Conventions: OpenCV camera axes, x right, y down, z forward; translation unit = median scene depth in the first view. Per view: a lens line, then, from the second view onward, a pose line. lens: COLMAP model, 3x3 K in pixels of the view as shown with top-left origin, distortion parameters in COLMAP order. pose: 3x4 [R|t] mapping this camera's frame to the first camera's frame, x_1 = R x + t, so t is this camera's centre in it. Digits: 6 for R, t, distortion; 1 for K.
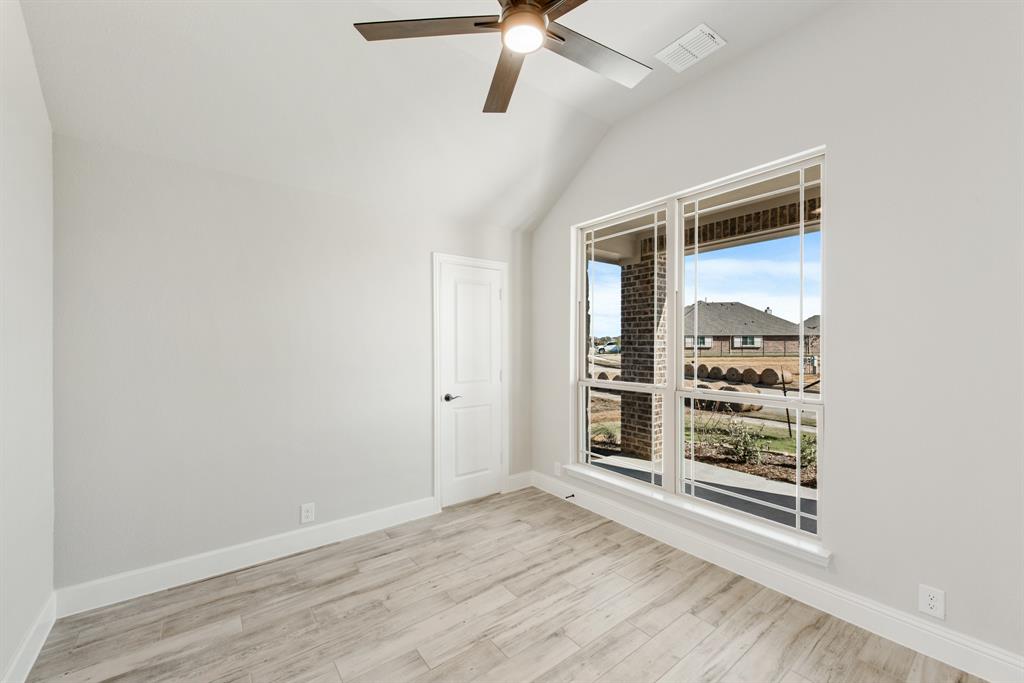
lens RADIAL K [[392.0, 0, 487.4], [0, 392.0, 343.9], [0, 0, 1]] dist [0.009737, 0.000060]
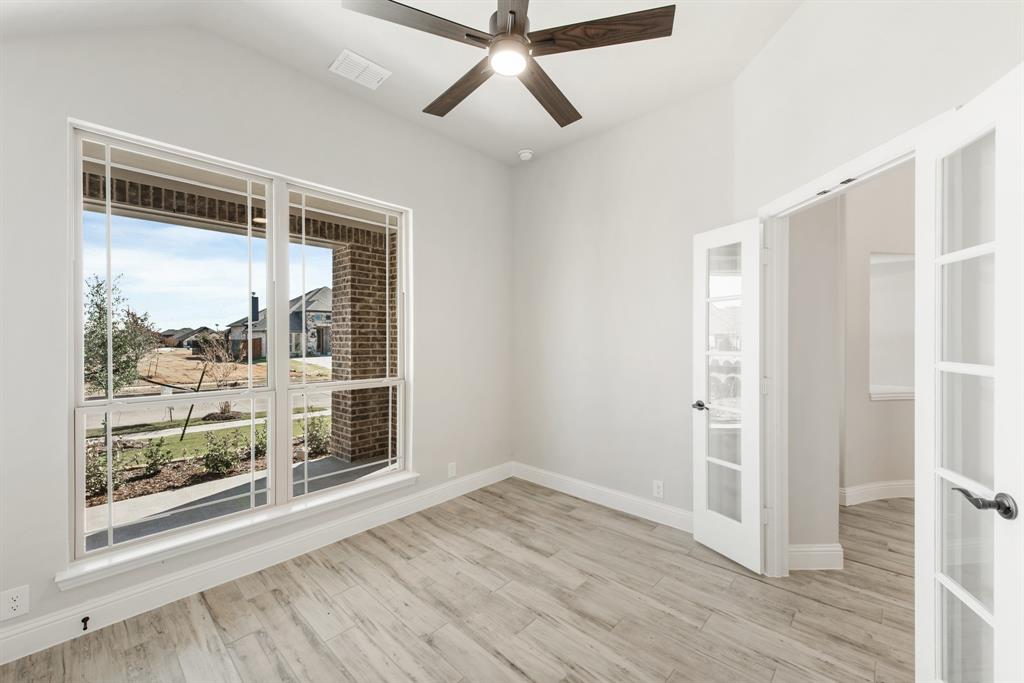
lens RADIAL K [[409.2, 0, 514.6], [0, 409.2, 345.0], [0, 0, 1]] dist [0.010148, -0.000078]
pose [[-0.188470, -0.014852, 0.981967, -0.621981], [0.001011, 0.999882, 0.015317, -0.002805], [-0.982078, 0.003880, -0.188433, 0.723007]]
